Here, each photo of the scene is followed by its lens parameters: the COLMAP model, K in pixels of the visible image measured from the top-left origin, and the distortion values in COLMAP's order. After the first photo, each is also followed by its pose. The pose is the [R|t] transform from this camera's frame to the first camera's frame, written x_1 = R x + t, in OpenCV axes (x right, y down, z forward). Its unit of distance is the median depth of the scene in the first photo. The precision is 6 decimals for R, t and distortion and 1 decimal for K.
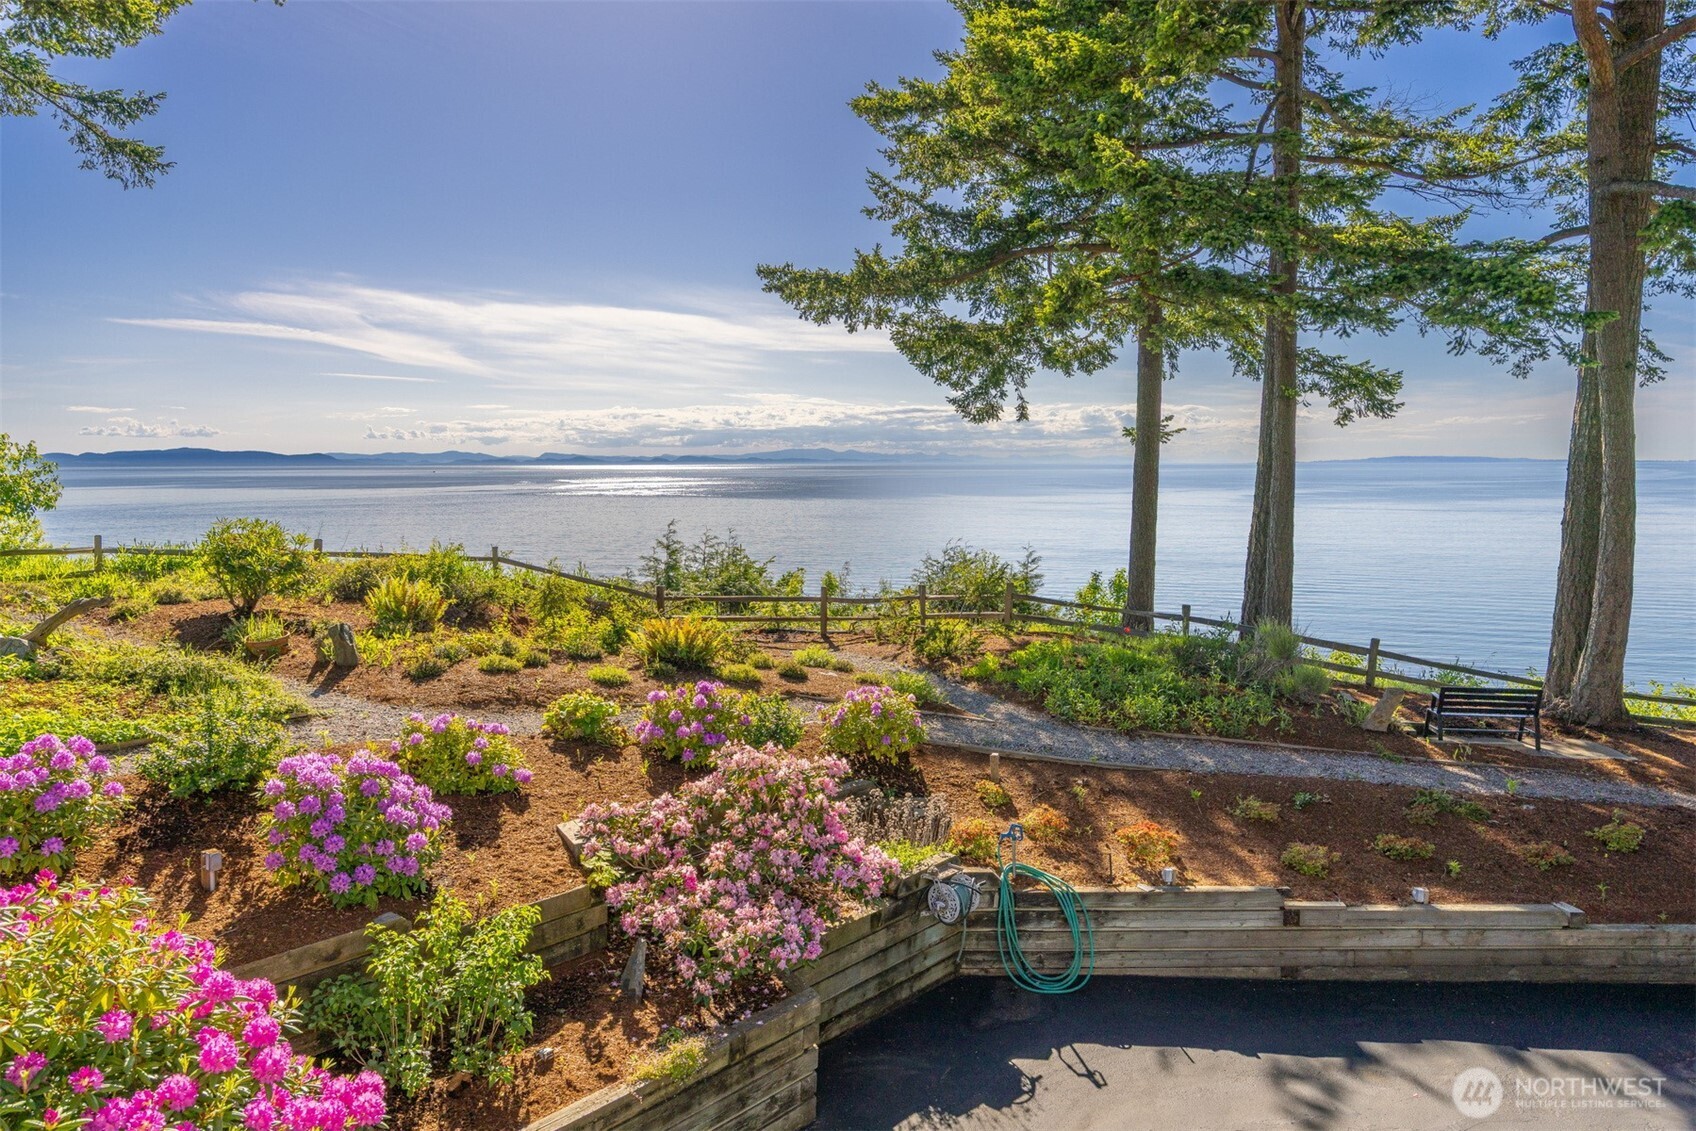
lens RADIAL K [[1181.0, 0, 848.7], [0, 1181.0, 564.4], [0, 0, 1]] dist [-0.003902, -0.003360]
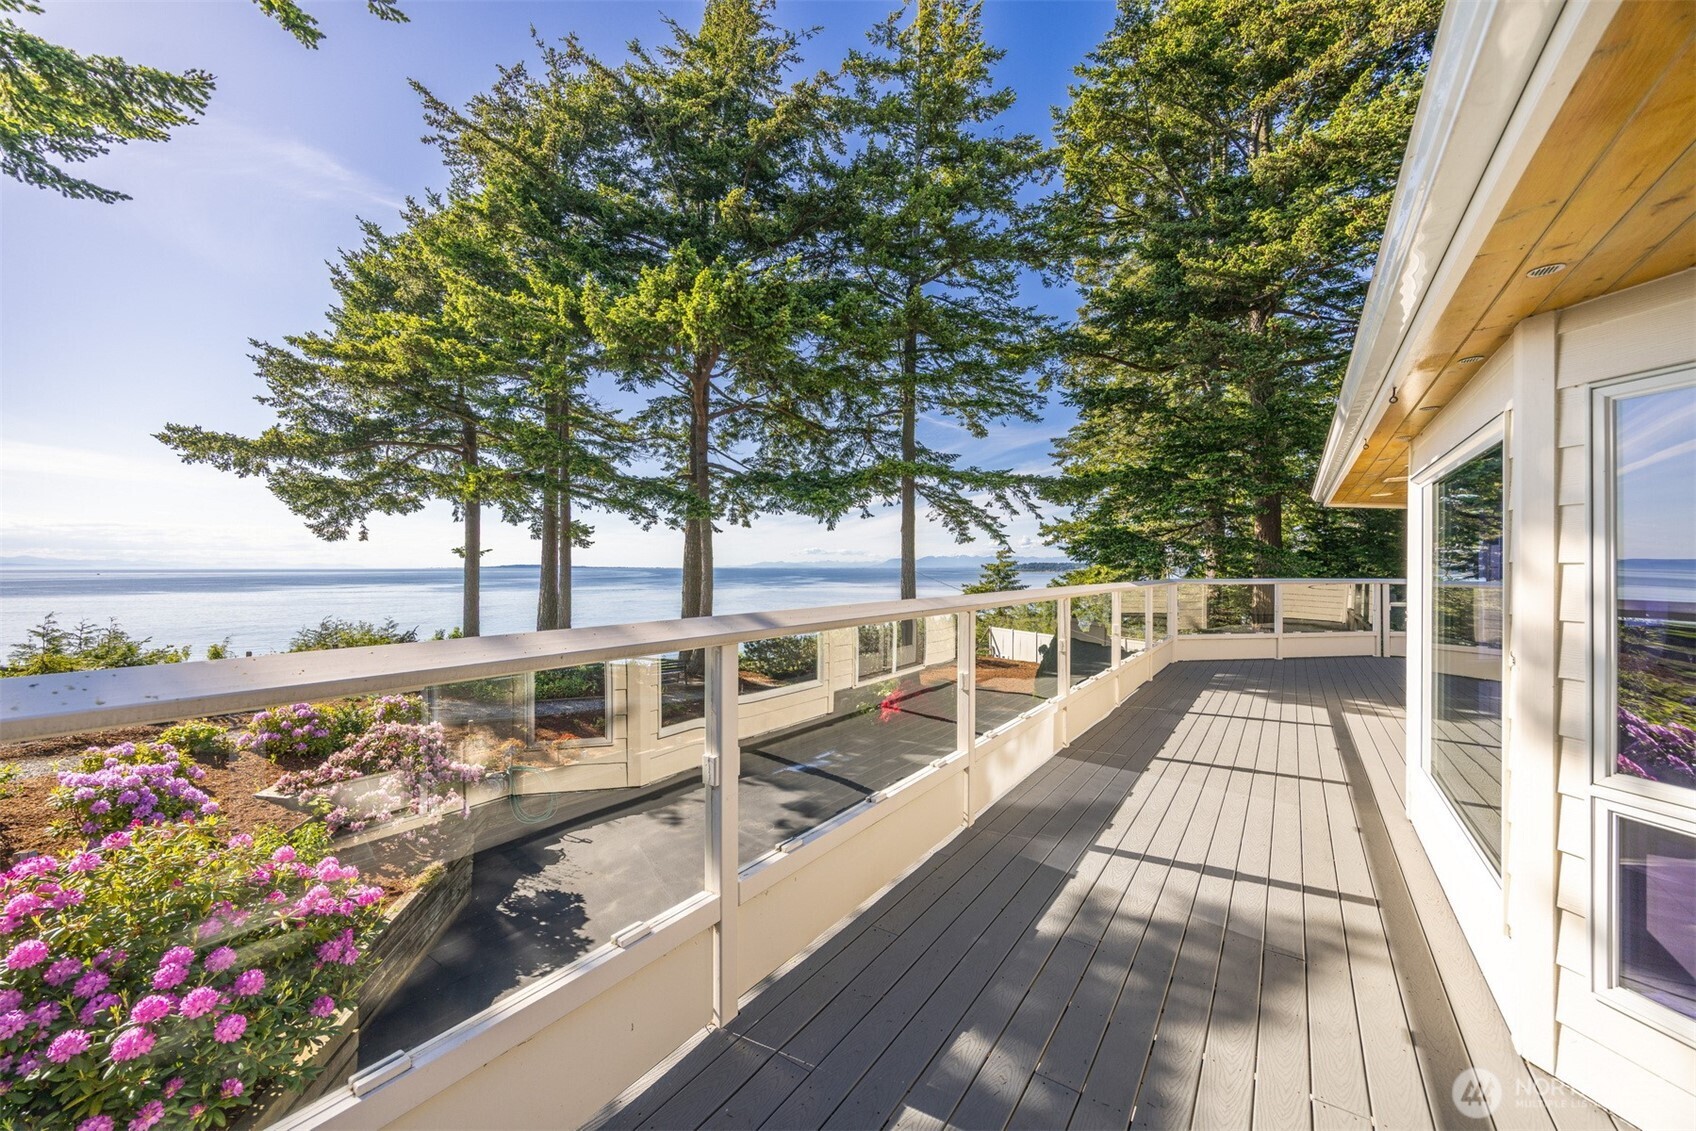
lens RADIAL K [[684.2, 0, 848.3], [0, 684.2, 569.9], [0, 0, 1]] dist [-0.000347, -0.000026]
pose [[0.601939, 0.000266, 0.798542, -0.218940], [0.066399, 0.996520, -0.050384, 0.008848], [-0.795777, 0.083351, 0.599827, -0.089794]]
